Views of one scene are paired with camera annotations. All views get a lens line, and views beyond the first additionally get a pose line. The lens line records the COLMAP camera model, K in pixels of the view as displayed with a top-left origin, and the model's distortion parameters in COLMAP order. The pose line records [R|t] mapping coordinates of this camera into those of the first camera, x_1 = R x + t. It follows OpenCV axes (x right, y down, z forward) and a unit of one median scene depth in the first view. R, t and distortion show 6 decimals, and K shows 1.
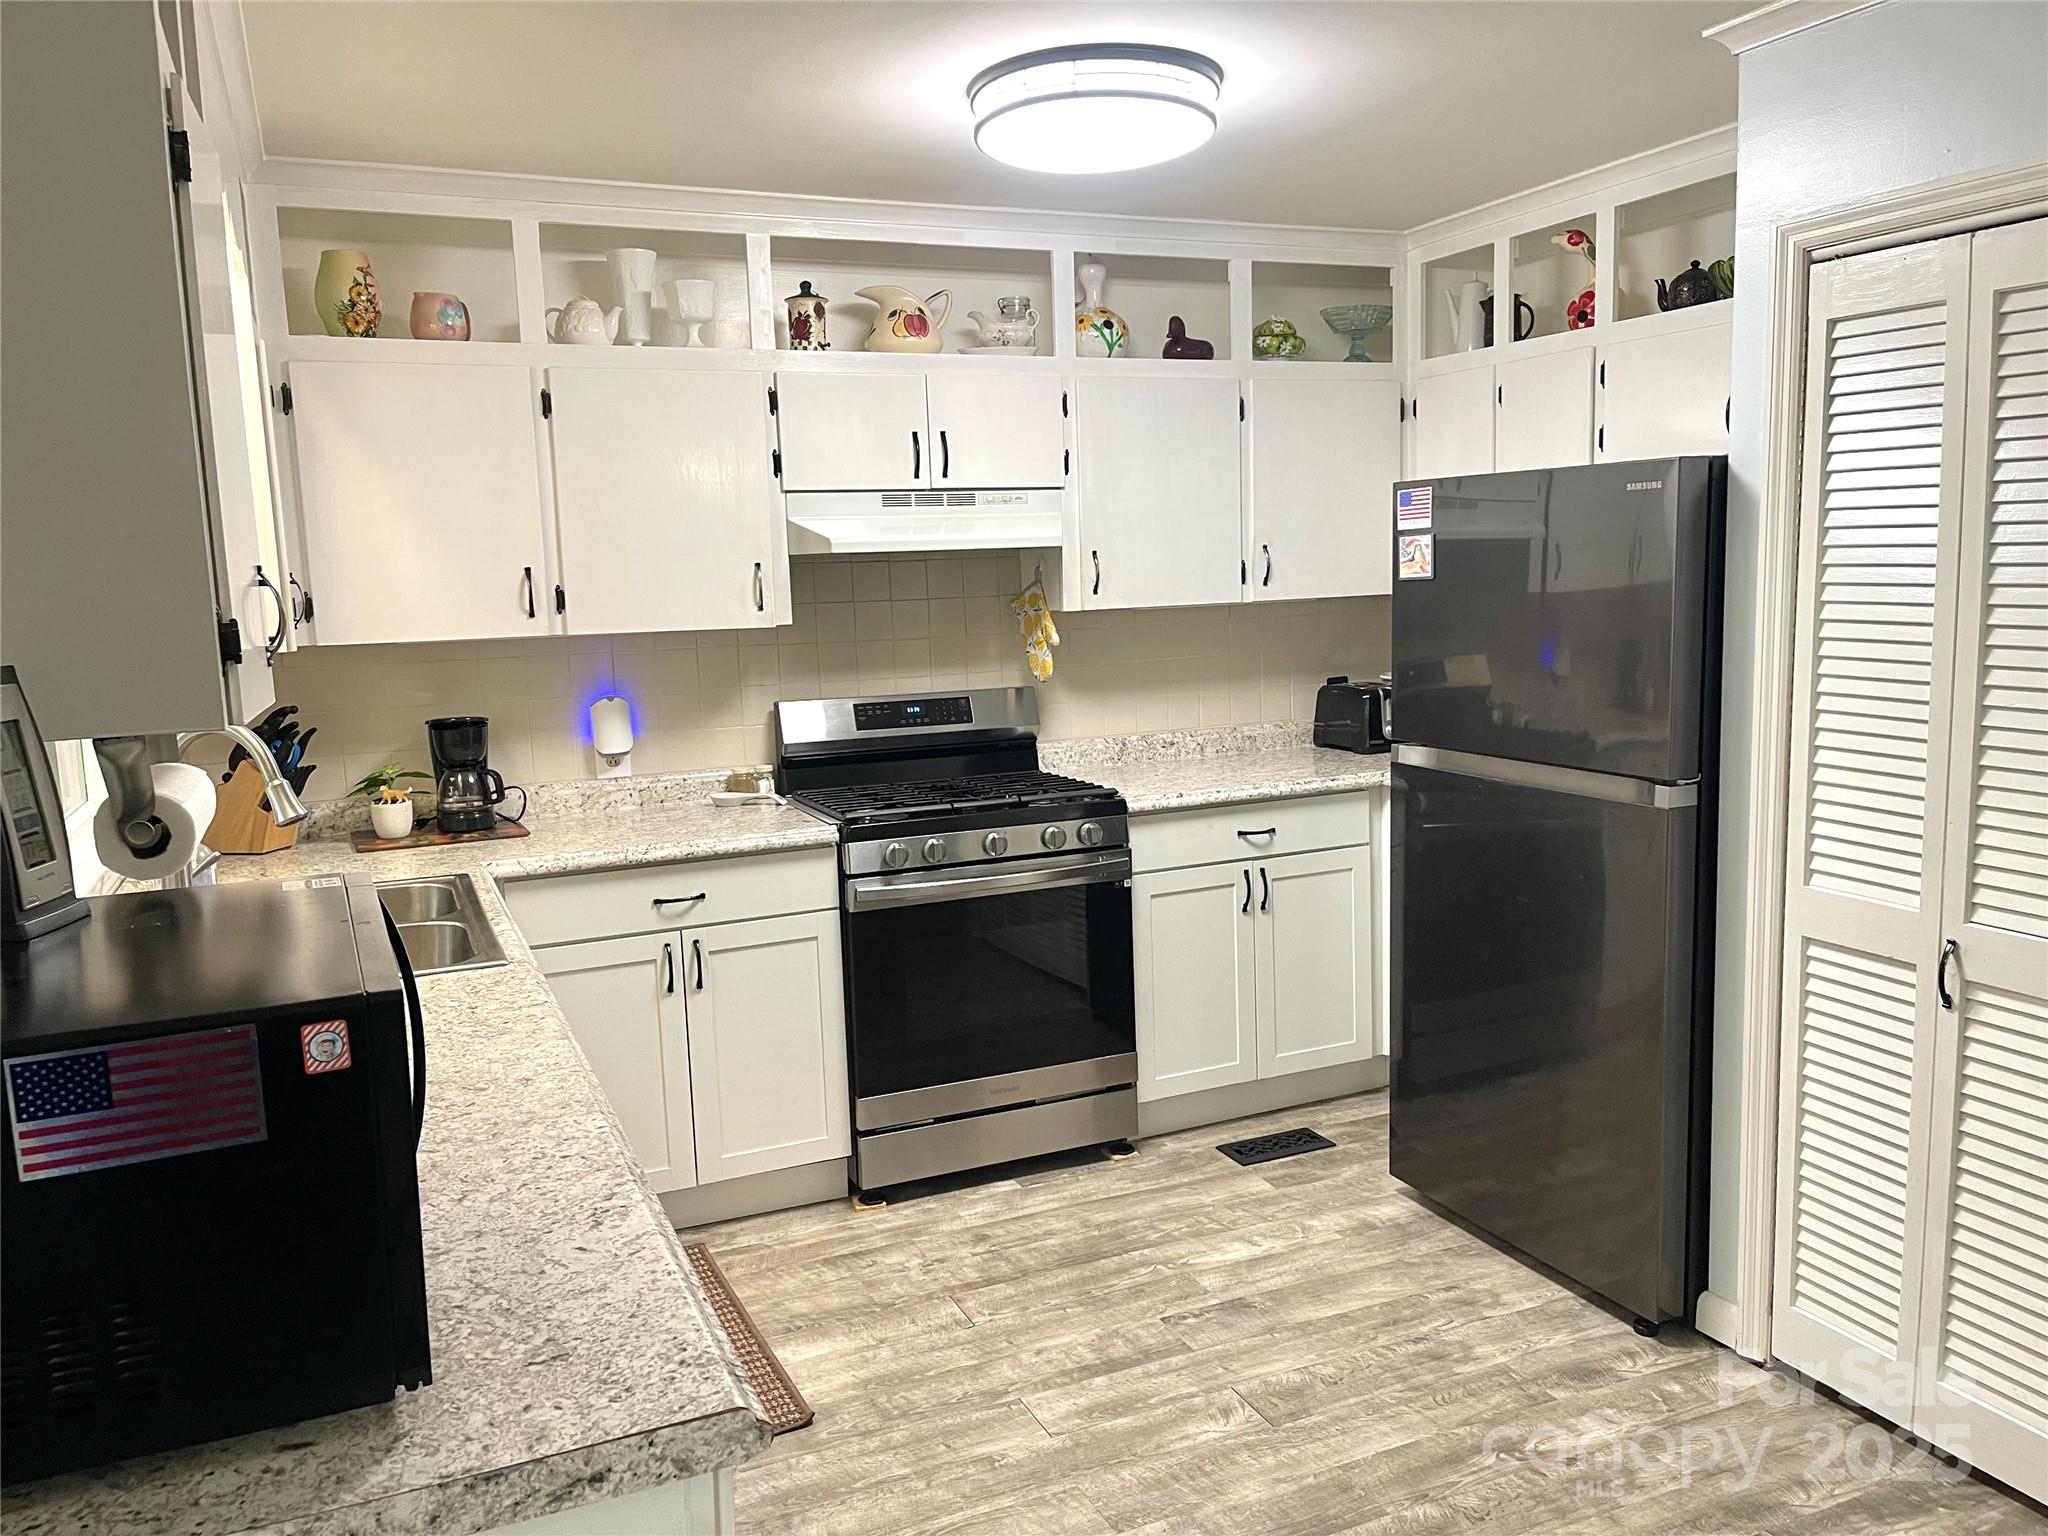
lens RADIAL K [[1545.9, 0, 1021.3], [0, 1545.9, 780.7], [0, 0, 1]] dist [0.066907, -0.070765]
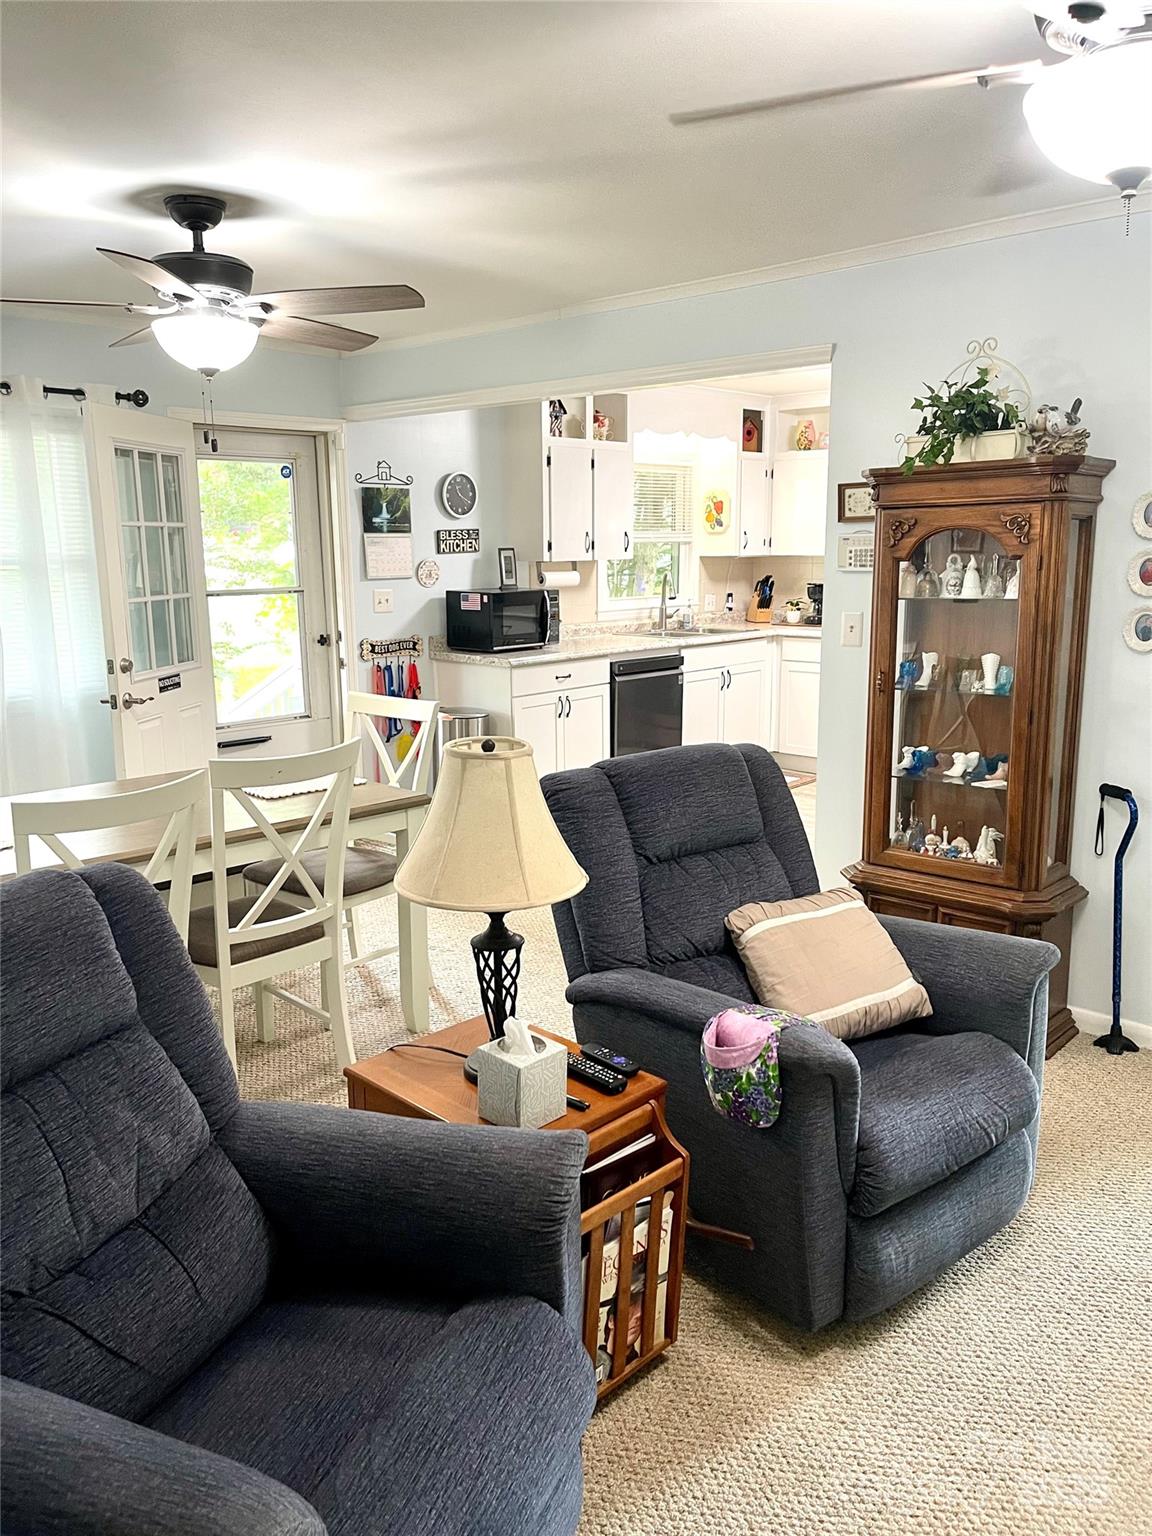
lens RADIAL K [[1159.5, 0, 583.8], [0, 1159.5, 771.7], [0, 0, 1]] dist [0.066907, -0.070765]
pose [[0.395309, 0.211554, -0.893854, 1.395911], [-0.133867, 0.975995, 0.171792, -0.013581], [0.908741, 0.051747, 0.414140, -0.234444]]
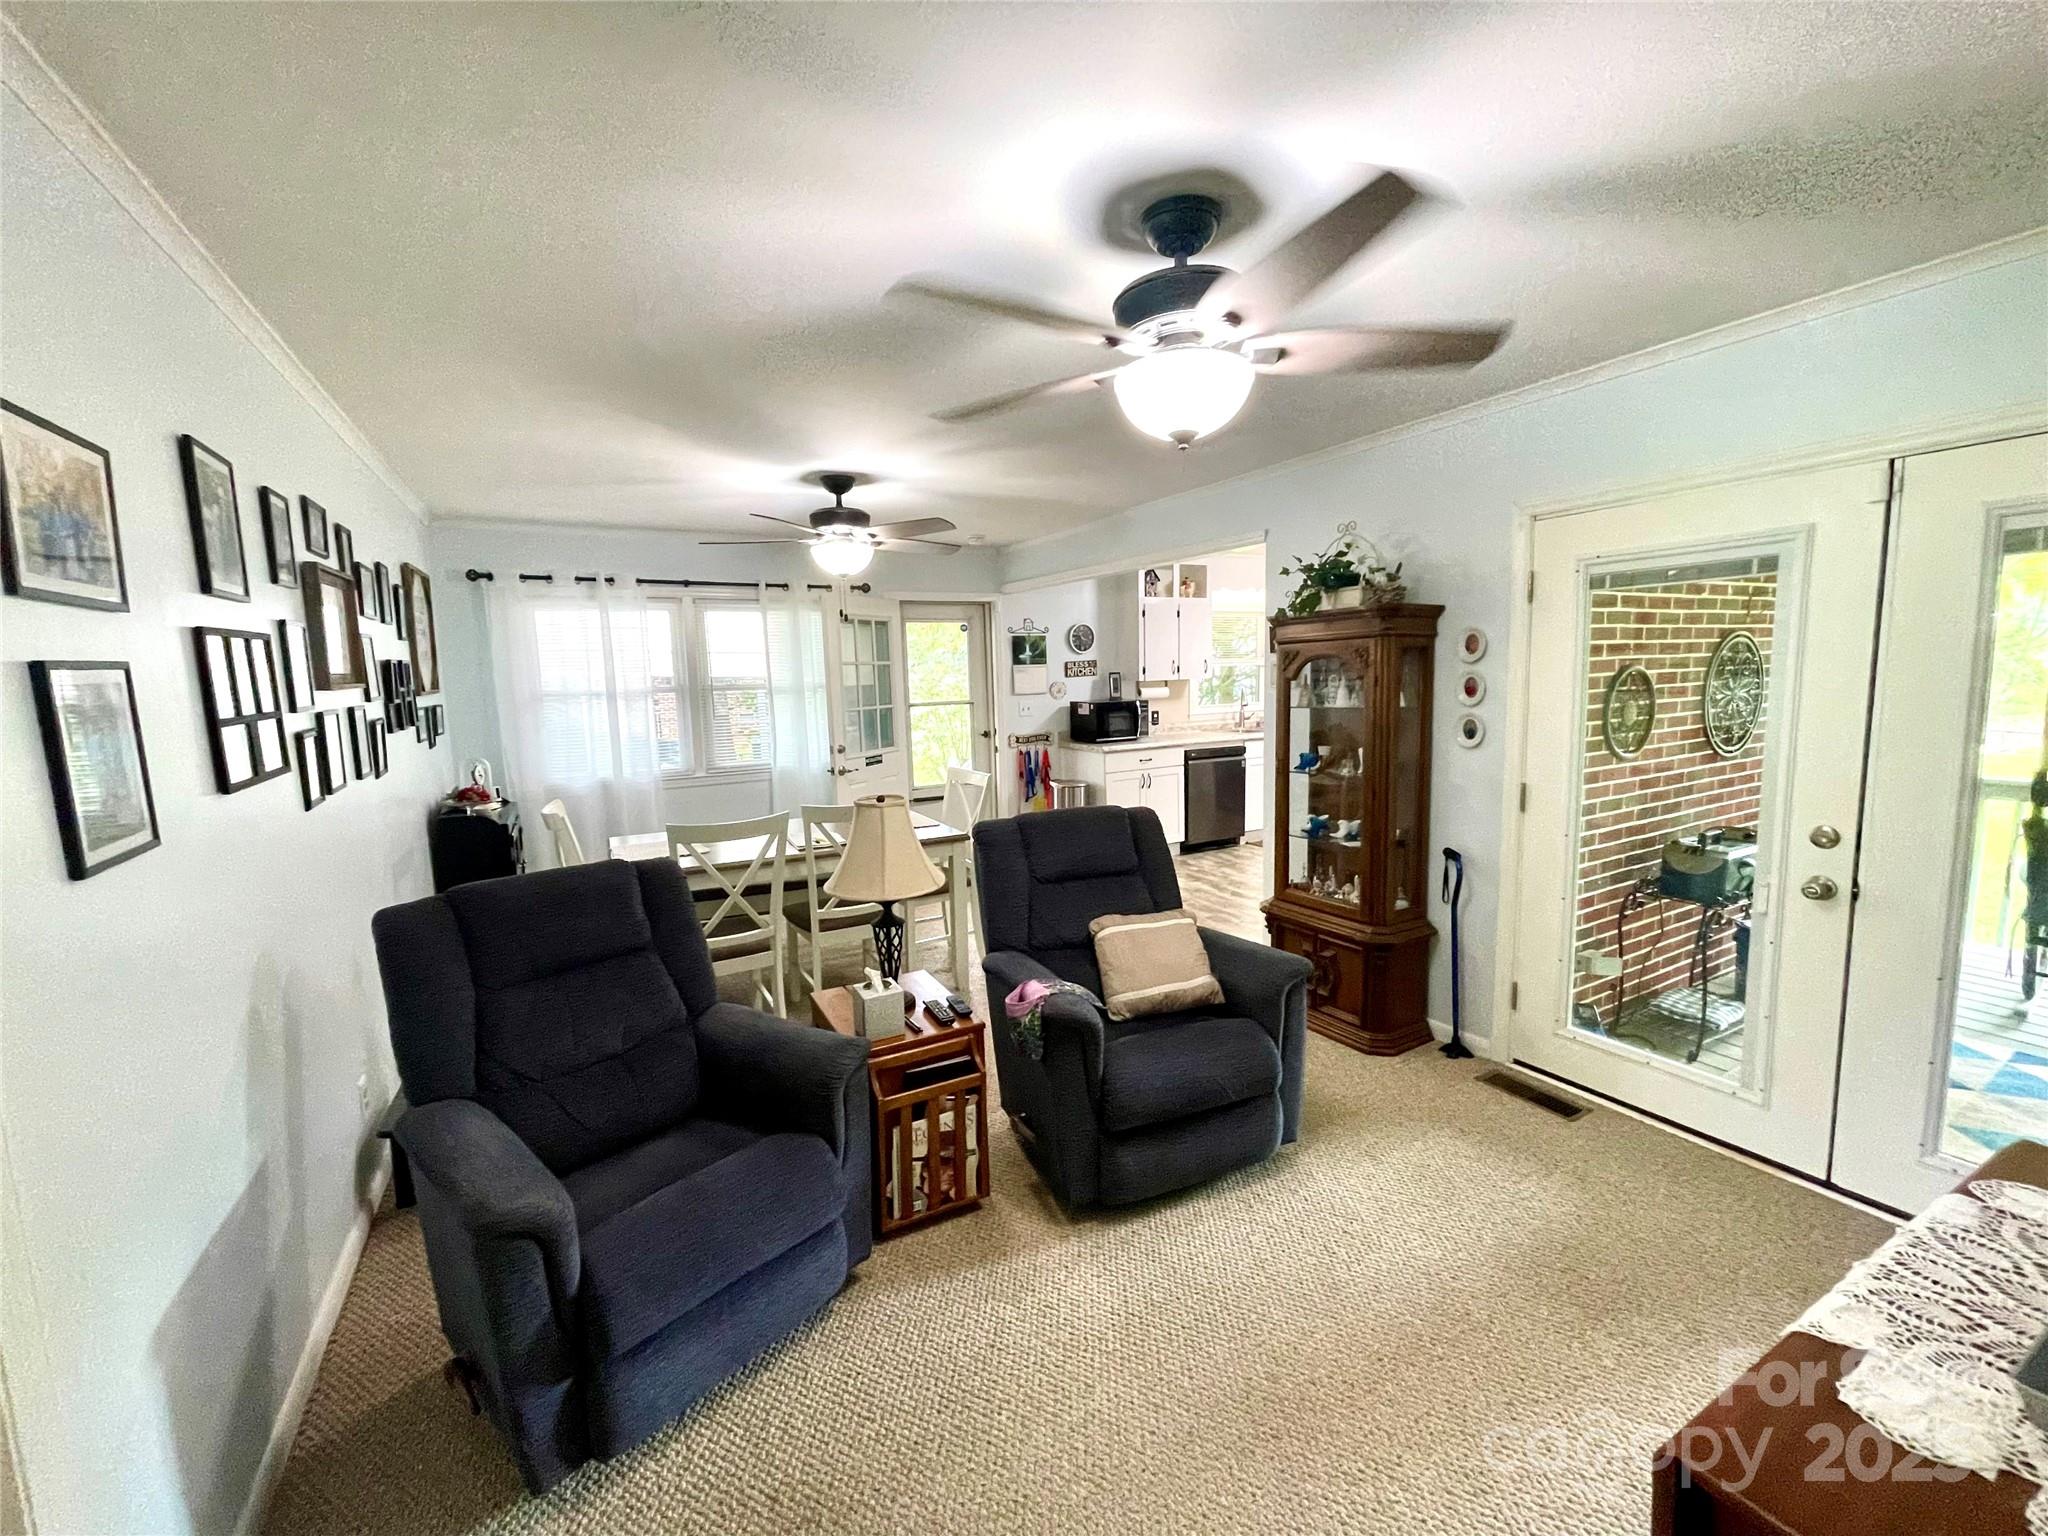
lens RADIAL K [[826.4, 0, 1036.2], [0, 826.4, 769.2], [0, 0, 1]] dist [0.002484, -0.001236]
pose [[0.103791, 0.152245, -0.982878, 1.514776], [-0.115800, 0.983344, 0.140089, -0.049847], [0.987835, 0.099277, 0.119693, -0.010547]]
